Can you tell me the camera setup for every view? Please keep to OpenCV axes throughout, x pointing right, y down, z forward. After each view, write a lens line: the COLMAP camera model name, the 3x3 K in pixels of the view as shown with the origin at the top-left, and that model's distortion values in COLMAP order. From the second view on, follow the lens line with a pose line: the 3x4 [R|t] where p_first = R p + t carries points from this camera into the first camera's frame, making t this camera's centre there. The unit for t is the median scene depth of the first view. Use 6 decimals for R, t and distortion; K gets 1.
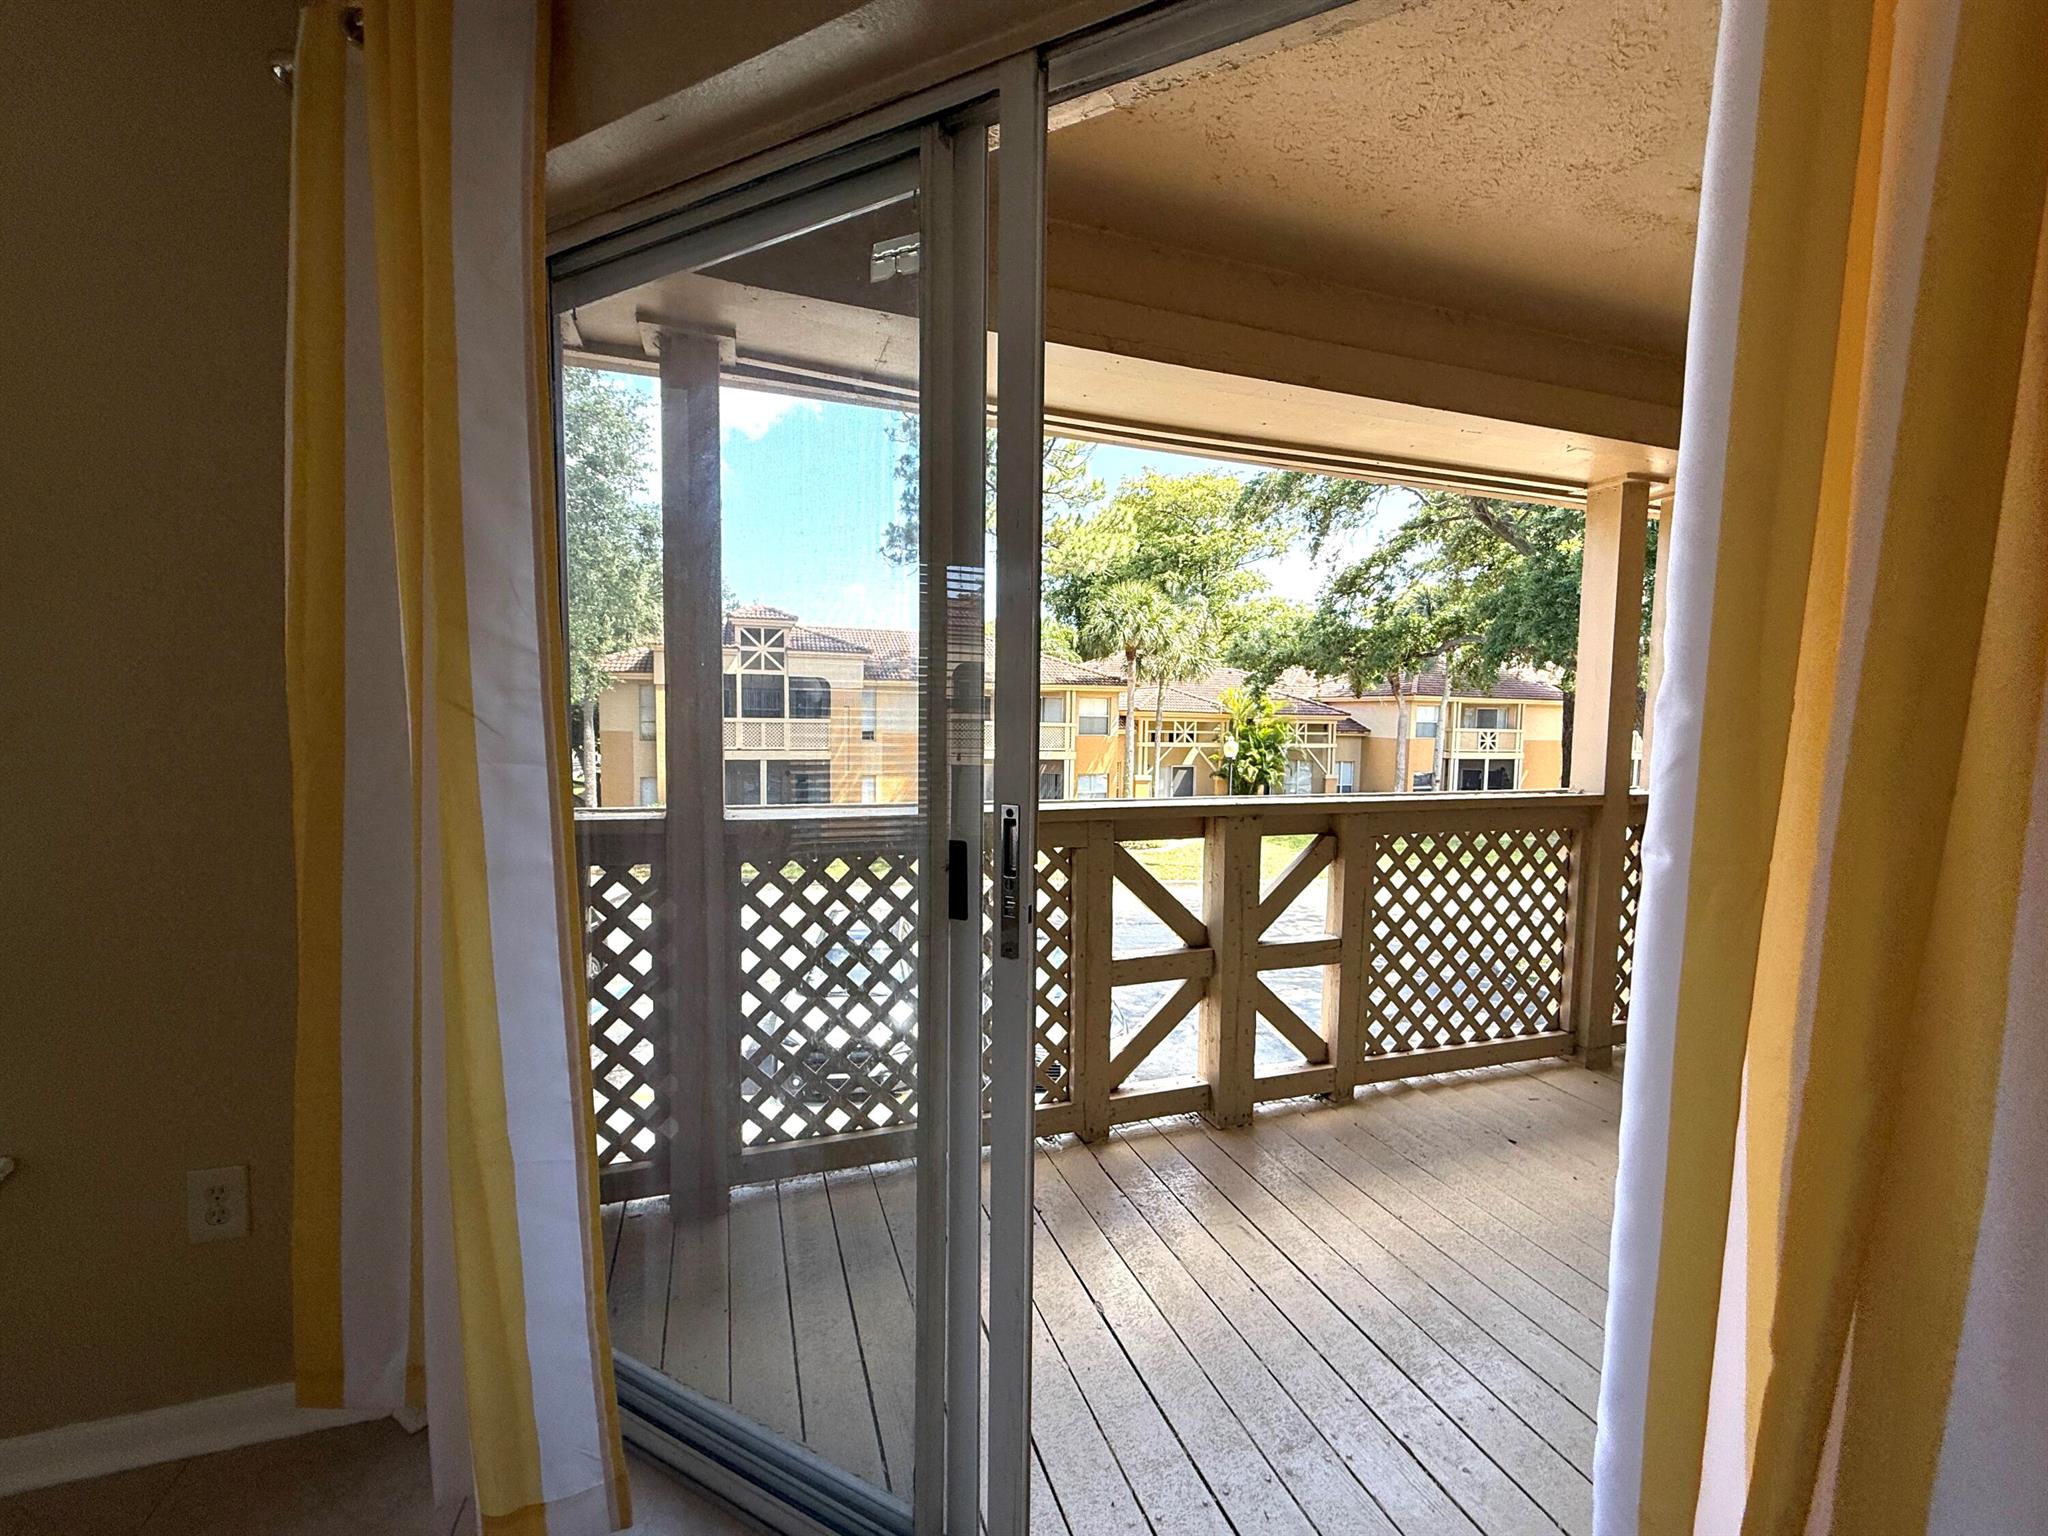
lens RADIAL K [[822.9, 0, 1020.0], [0, 822.9, 770.9], [0, 0, 1]] dist [0.001406, -0.000240]
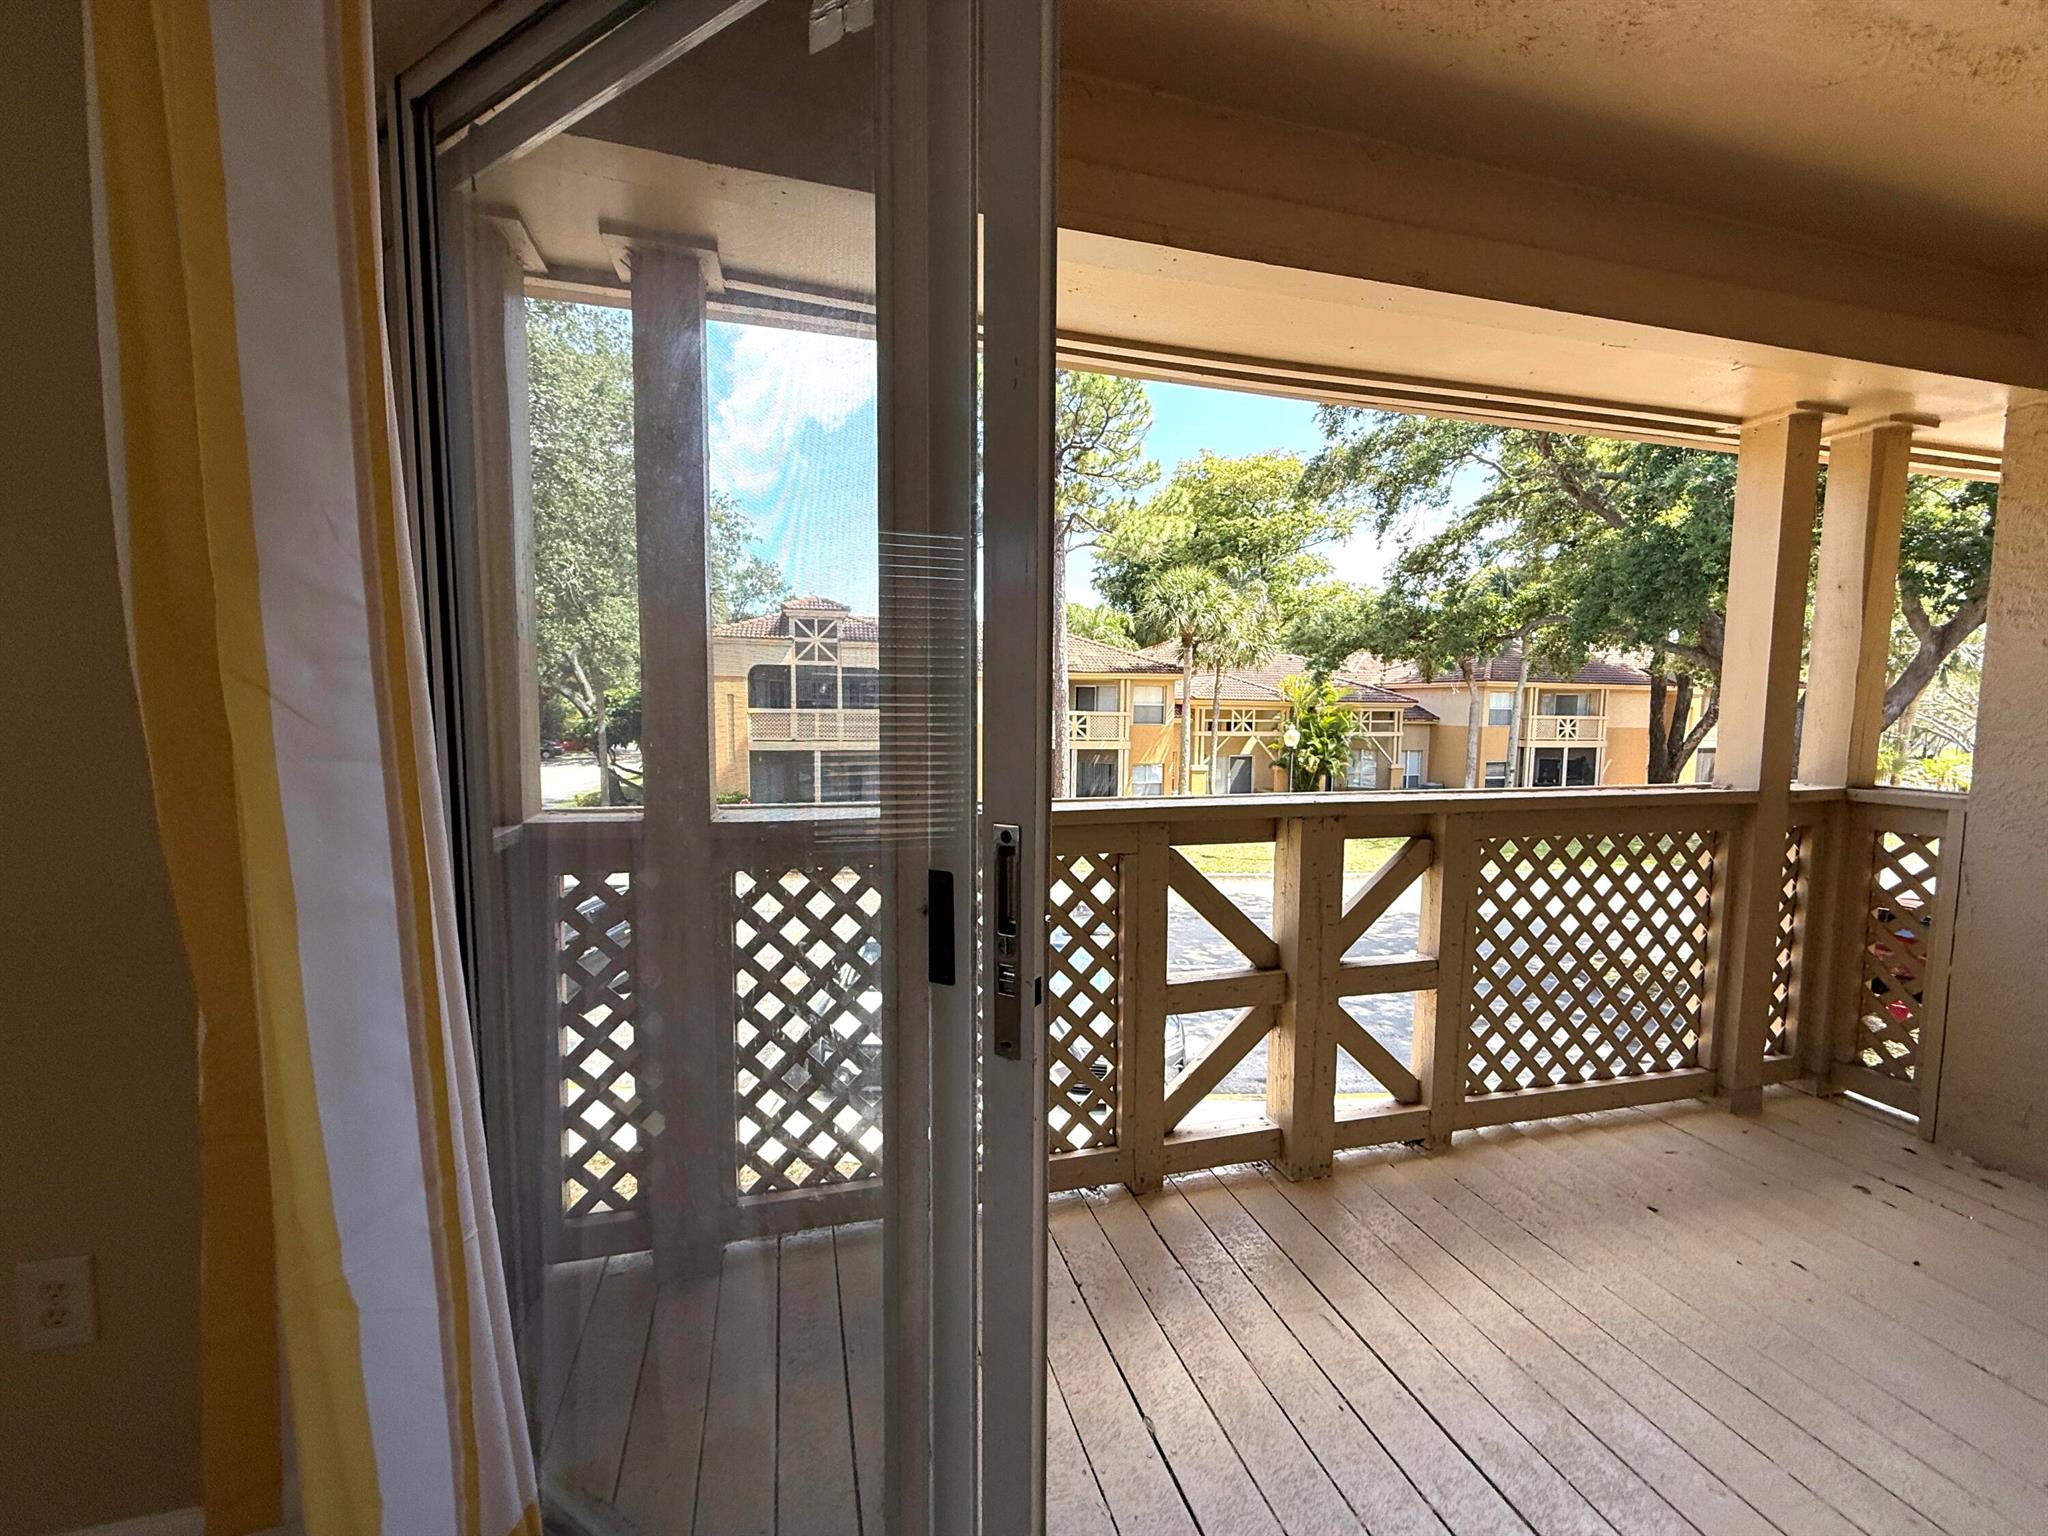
lens RADIAL K [[822.9, 0, 1020.4], [0, 822.9, 779.7], [0, 0, 1]] dist [0.001406, -0.000240]
pose [[0.997863, -0.000795, -0.065339, 0.014844], [0.002283, 0.999740, 0.022705, -0.003113], [0.065304, -0.022806, 0.997605, 0.128866]]
